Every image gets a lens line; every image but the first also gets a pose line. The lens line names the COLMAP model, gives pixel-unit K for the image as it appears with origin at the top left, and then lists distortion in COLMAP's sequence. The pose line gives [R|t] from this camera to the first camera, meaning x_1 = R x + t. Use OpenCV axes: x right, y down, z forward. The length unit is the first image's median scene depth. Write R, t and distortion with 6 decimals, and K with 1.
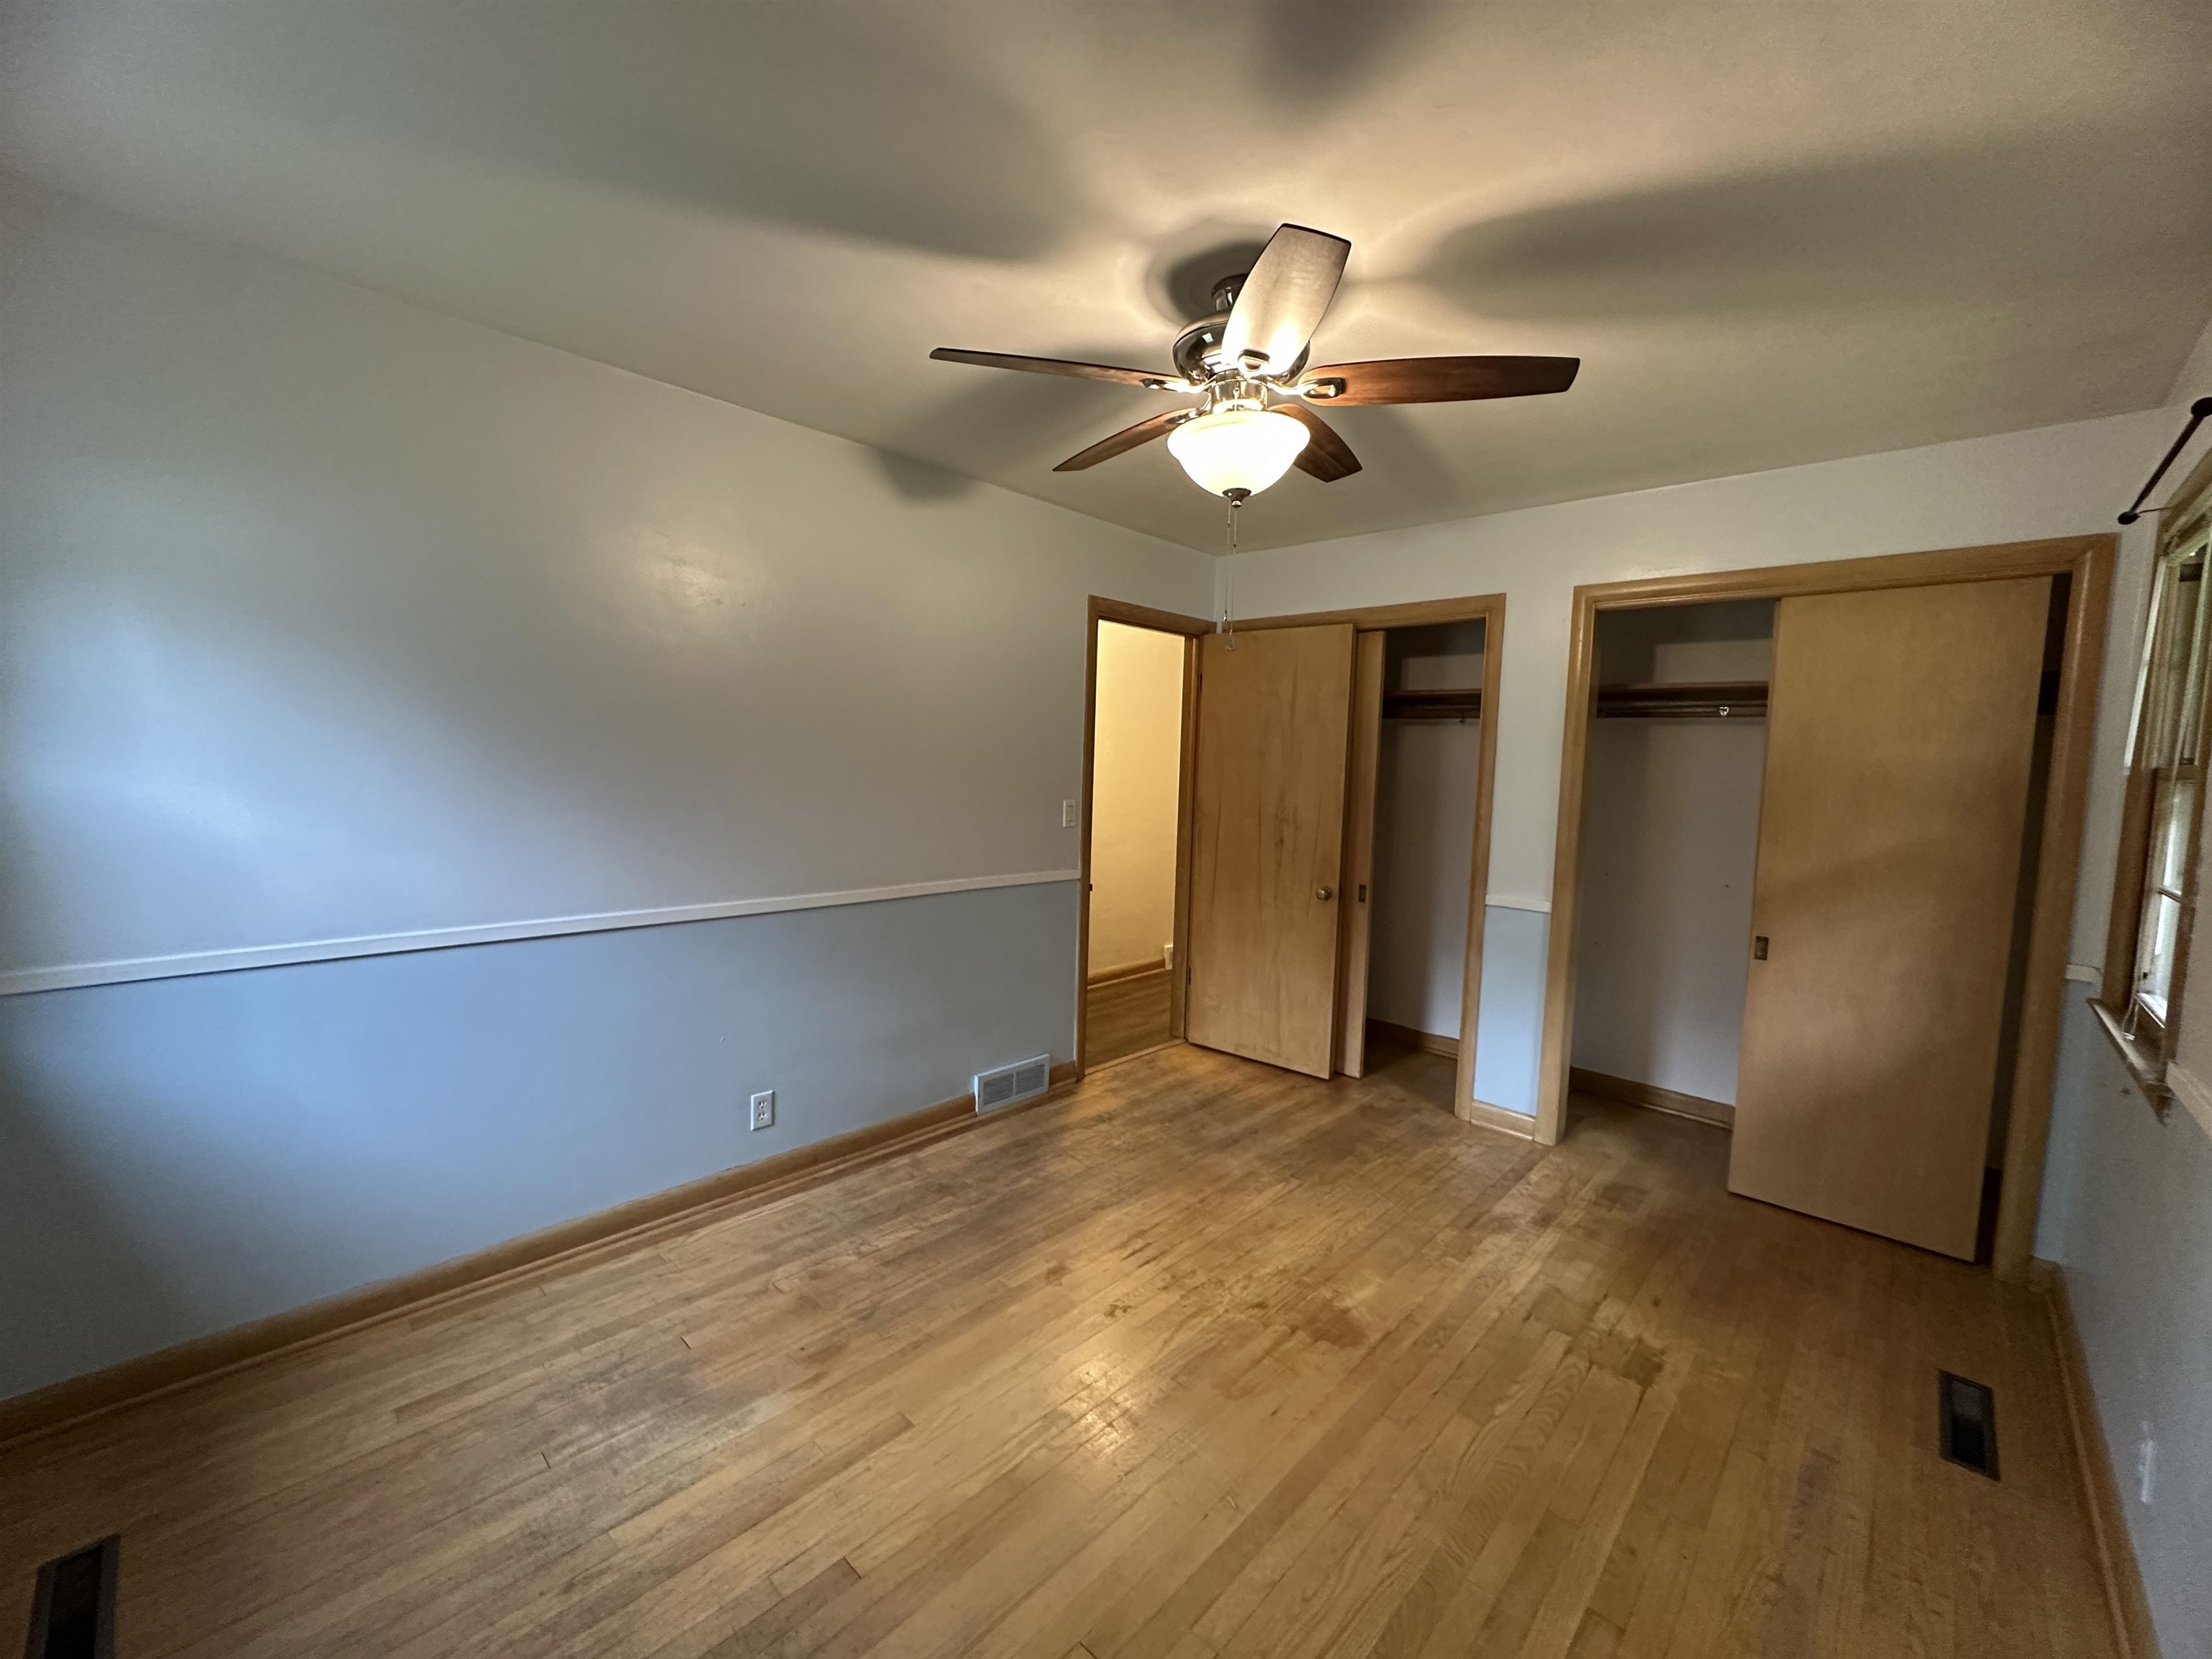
lens RADIAL K [[880.2, 0, 1104.5], [0, 880.2, 840.2], [0, 0, 1]] dist [0.000438, 0.000527]
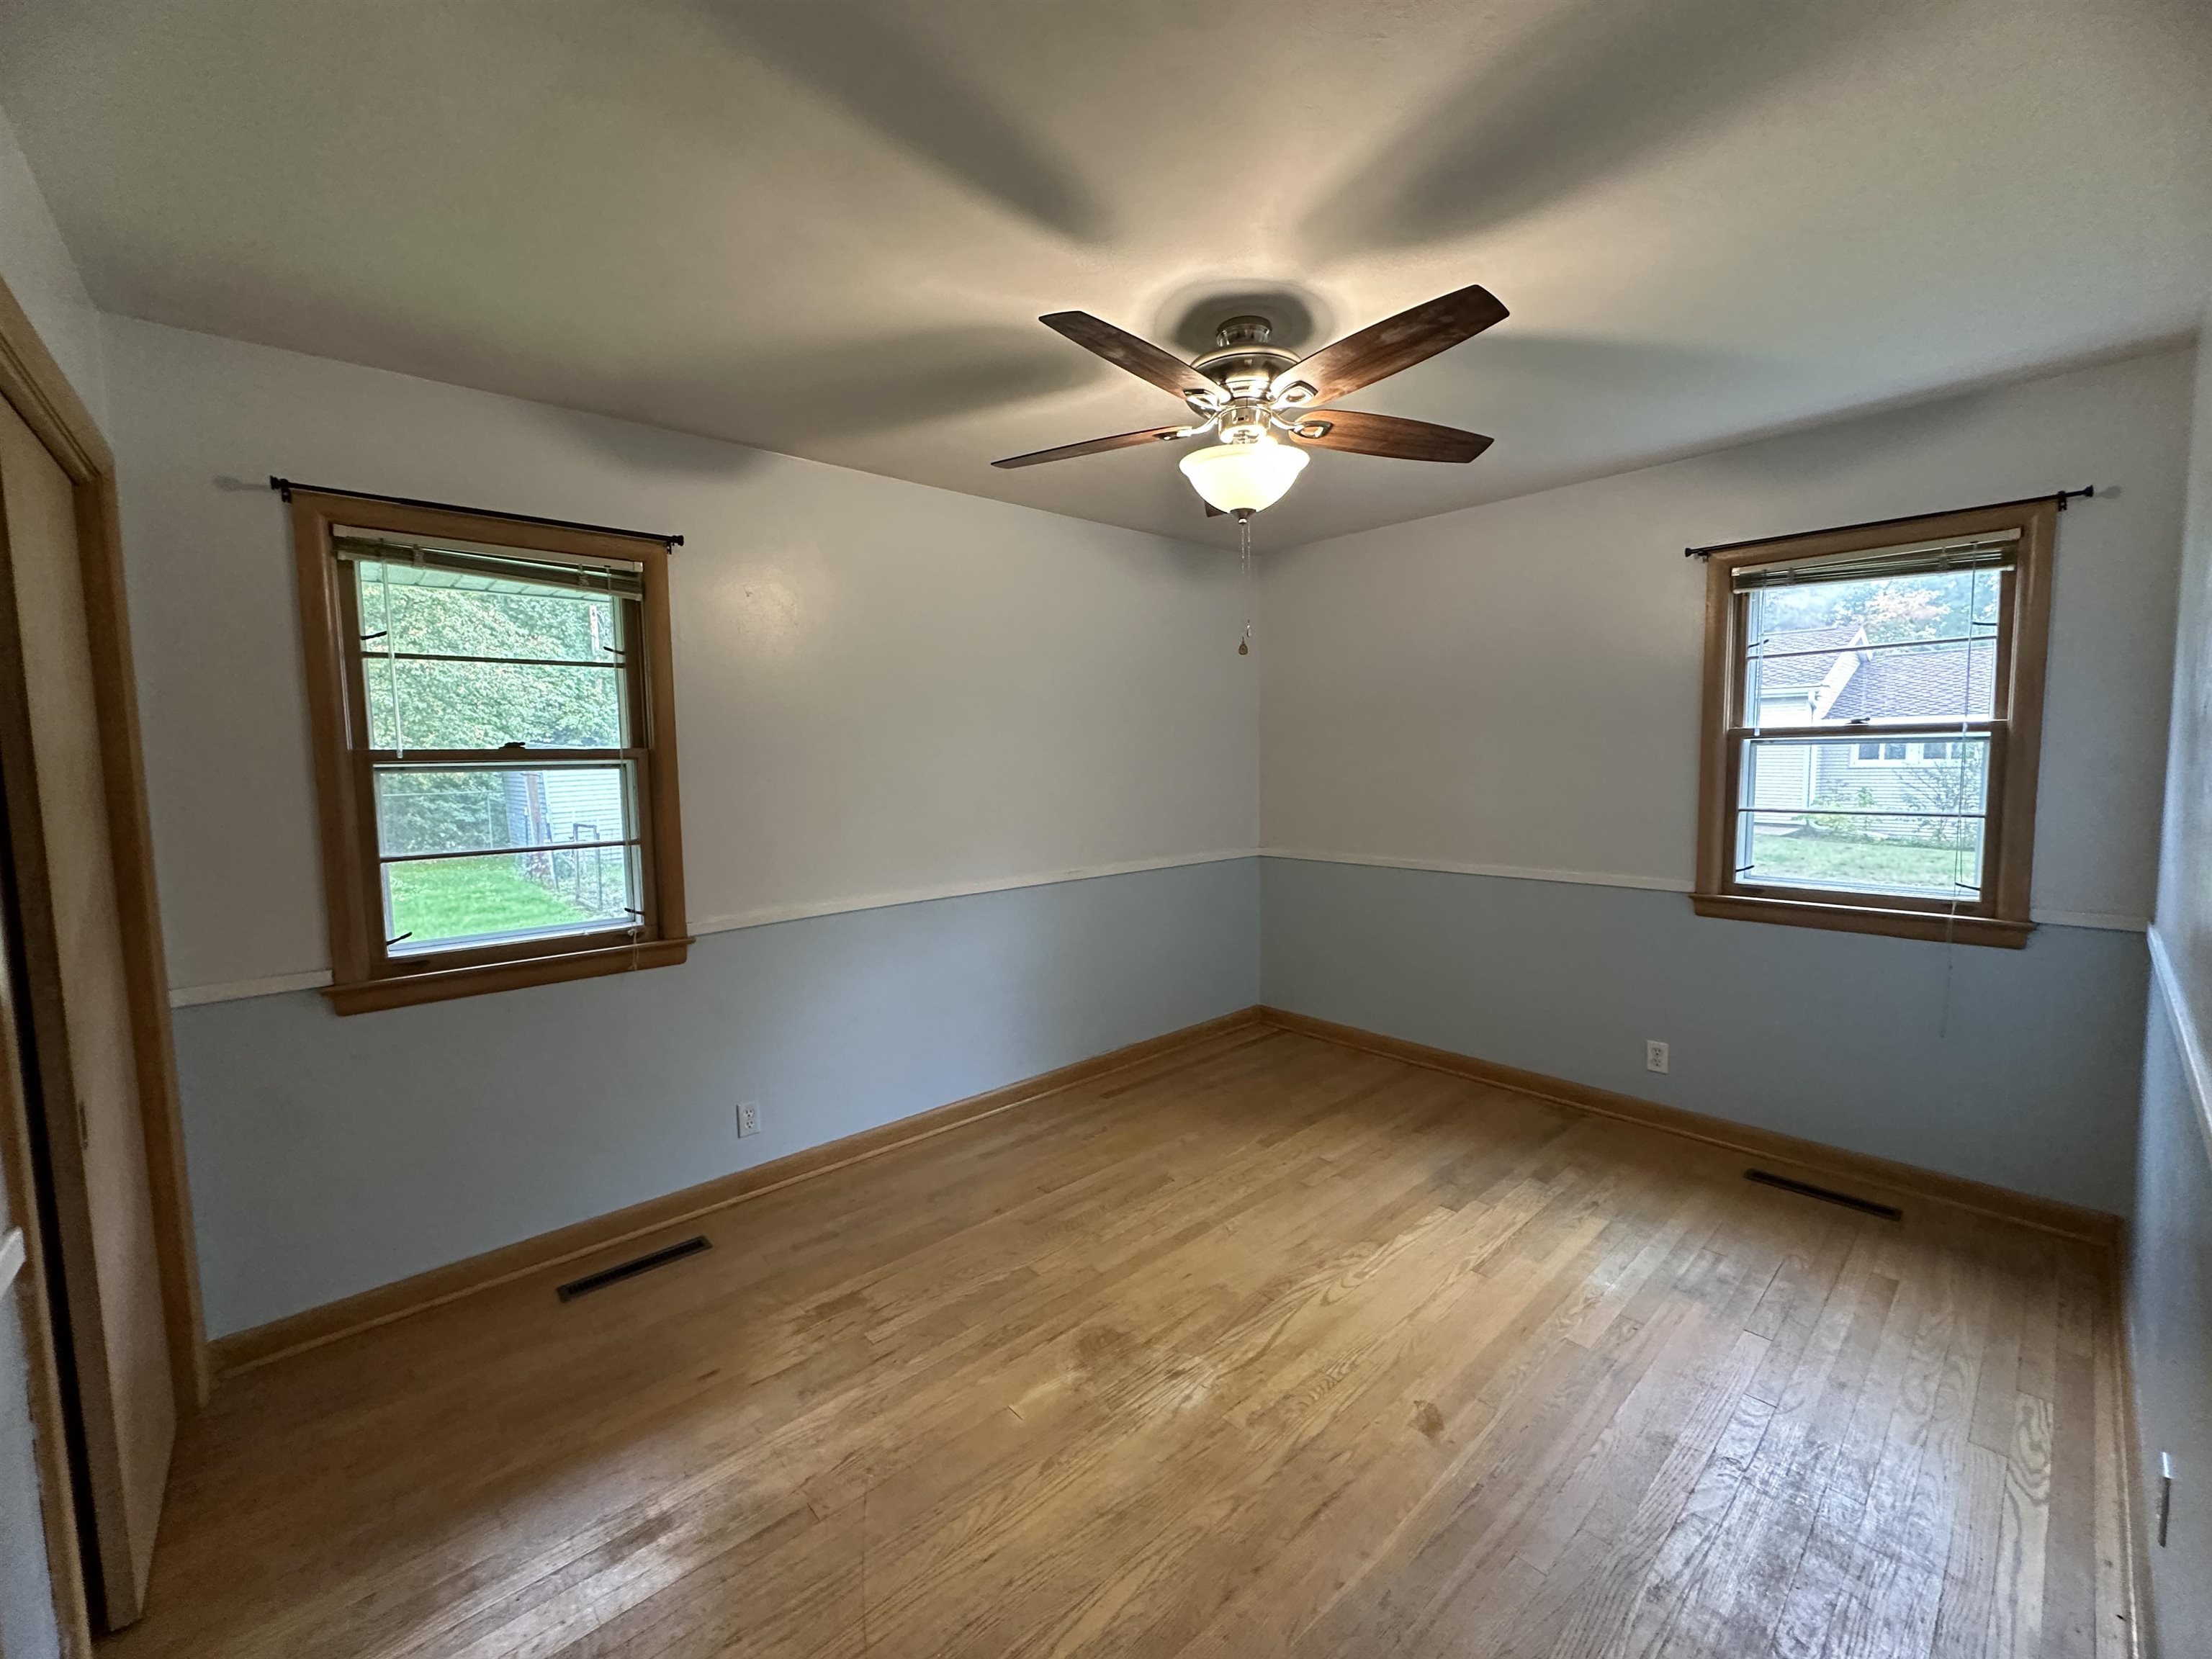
lens RADIAL K [[880.2, 0, 1109.7], [0, 880.2, 817.7], [0, 0, 1]] dist [0.000438, 0.000527]
pose [[-0.997054, -0.018077, 0.074536, 0.200298], [-0.005495, 0.986165, 0.165673, -0.175860], [-0.076500, 0.164775, -0.983360, 1.913451]]
